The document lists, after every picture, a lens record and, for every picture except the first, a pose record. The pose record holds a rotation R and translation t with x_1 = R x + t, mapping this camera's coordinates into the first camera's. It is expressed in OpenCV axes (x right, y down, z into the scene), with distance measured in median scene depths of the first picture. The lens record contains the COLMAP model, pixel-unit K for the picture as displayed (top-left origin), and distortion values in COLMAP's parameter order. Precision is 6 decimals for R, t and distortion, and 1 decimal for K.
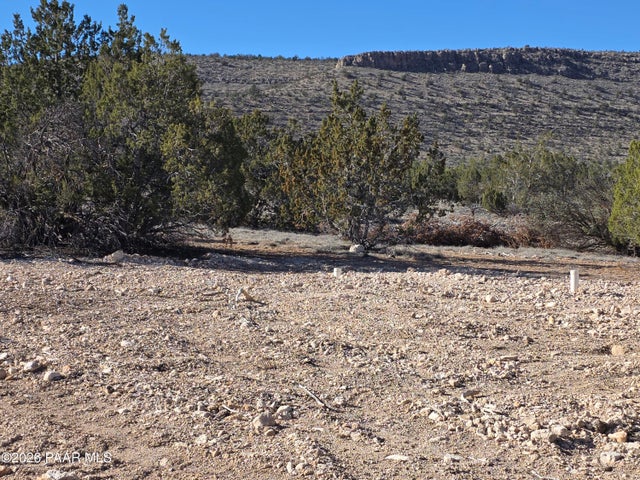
lens RADIAL K [[1160.1, 0, 320.0], [0, 1160.1, 240.0], [0, 0, 1]] dist [0.261679, -1.030132]
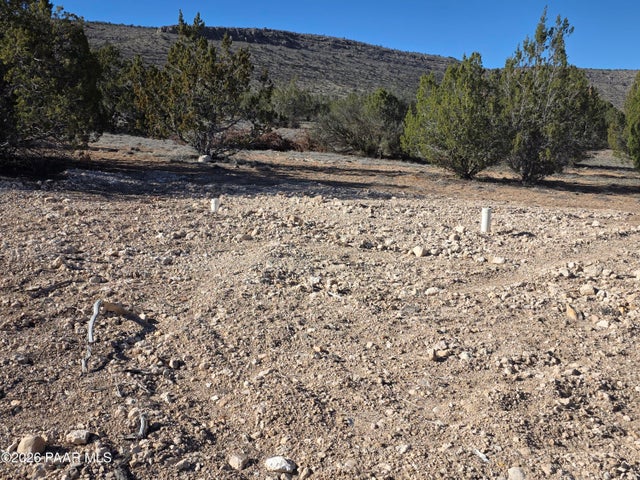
lens RADIAL K [[592.6, 0, 320.0], [0, 592.6, 240.0], [0, 0, 1]] dist [0.133773, -0.251712]
pose [[0.962999, -0.031202, 0.267694, -0.015101], [-0.015761, 0.985056, 0.171514, -0.012280], [-0.269045, -0.169387, 0.948115, 0.250717]]
